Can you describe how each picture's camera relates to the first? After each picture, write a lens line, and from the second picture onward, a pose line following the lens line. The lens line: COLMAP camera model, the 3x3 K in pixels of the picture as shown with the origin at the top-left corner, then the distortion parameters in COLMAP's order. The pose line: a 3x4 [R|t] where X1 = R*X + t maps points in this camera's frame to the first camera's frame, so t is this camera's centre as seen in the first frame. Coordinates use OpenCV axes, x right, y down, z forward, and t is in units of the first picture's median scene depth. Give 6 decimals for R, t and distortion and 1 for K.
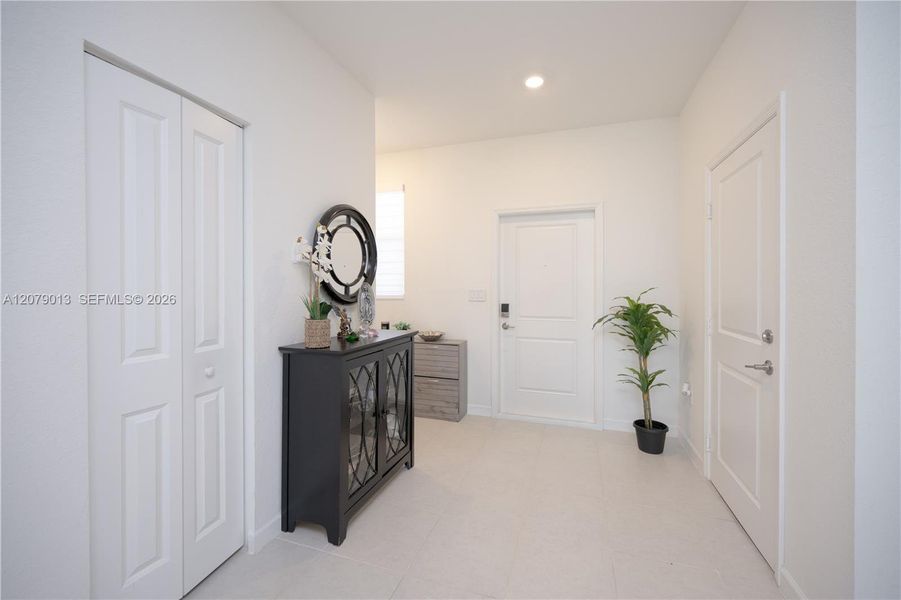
lens RADIAL K [[367.4, 0, 453.2], [0, 367.4, 292.1], [0, 0, 1]] dist [0.000495, -0.000156]
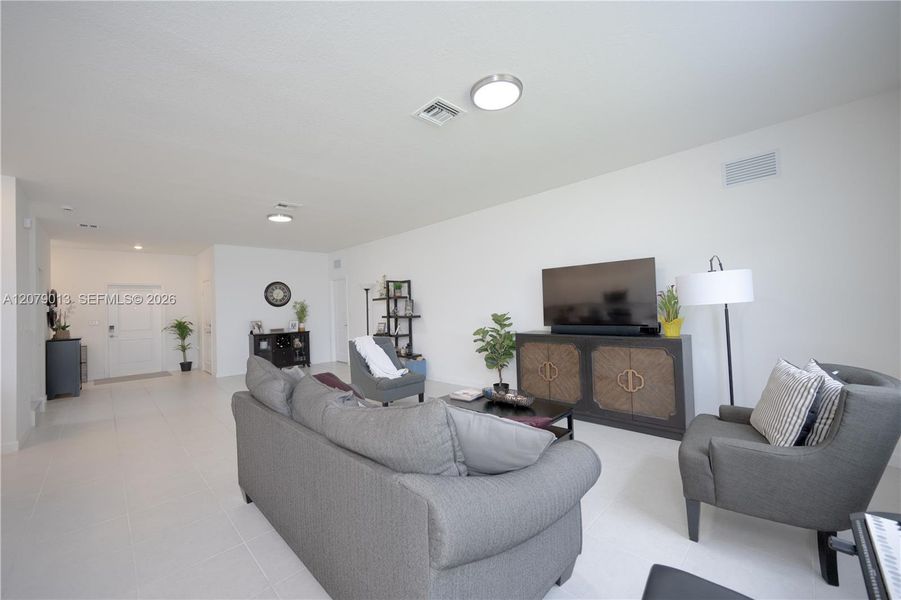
lens RADIAL K [[348.7, 0, 446.0], [0, 348.7, 299.2], [0, 0, 1]] dist [-0.003037, 0.000878]
pose [[0.454778, 0.004188, 0.890595, -0.978817], [0.040843, 0.998839, -0.025553, 0.010573], [-0.889668, 0.047995, 0.454079, -2.094068]]
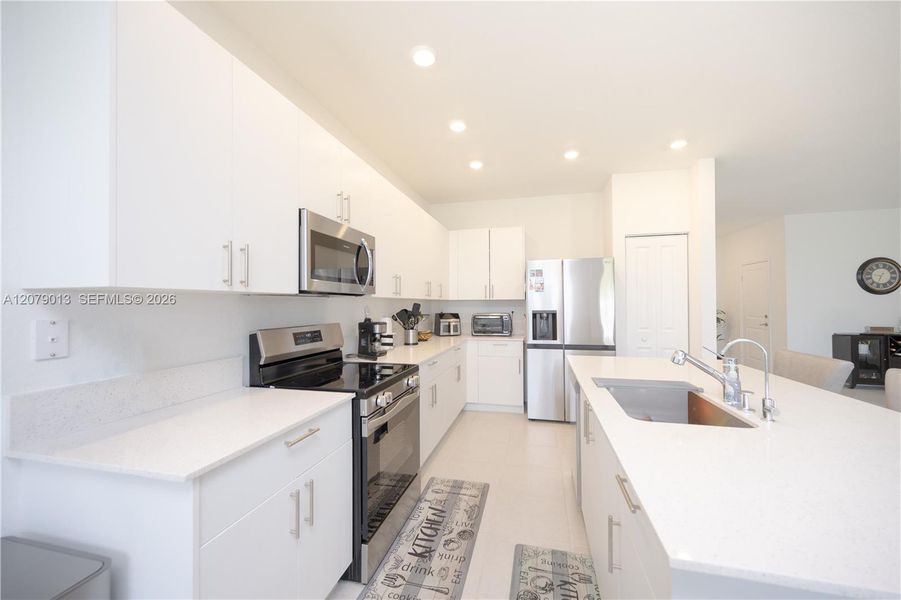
lens RADIAL K [[348.7, 0, 453.2], [0, 348.7, 299.8], [0, 0, 1]] dist [-0.003037, 0.000878]
pose [[0.997144, -0.005904, 0.075294, -1.531870], [0.007477, 0.999759, -0.020625, -0.004131], [-0.075154, 0.021130, 0.996948, -1.368568]]
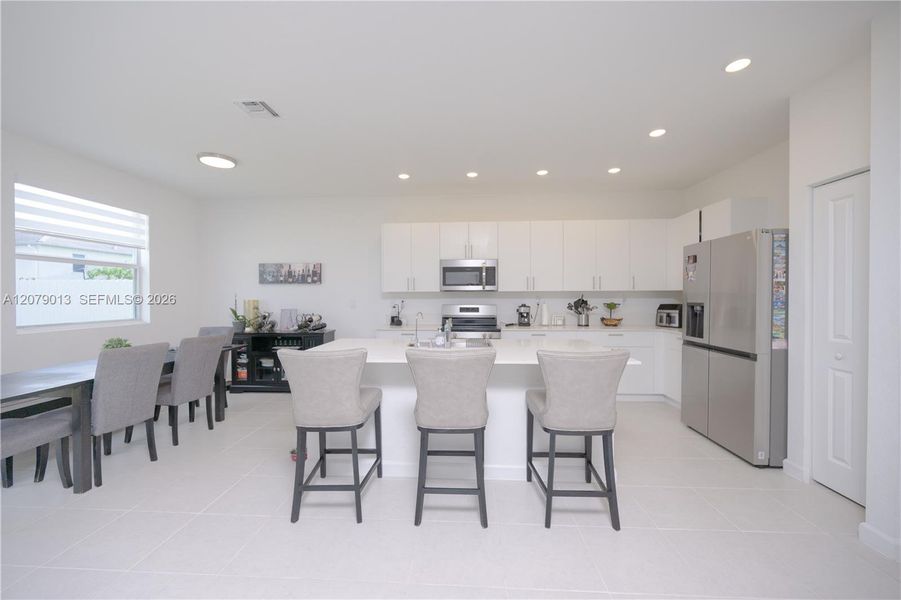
lens RADIAL K [[367.4, 0, 442.8], [0, 367.4, 301.9], [0, 0, 1]] dist [0.000495, -0.000156]
pose [[0.263043, 0.017623, -0.964623, -0.197367], [-0.002293, 0.999842, 0.017641, -0.011125], [0.964781, -0.002428, 0.263041, -1.201807]]
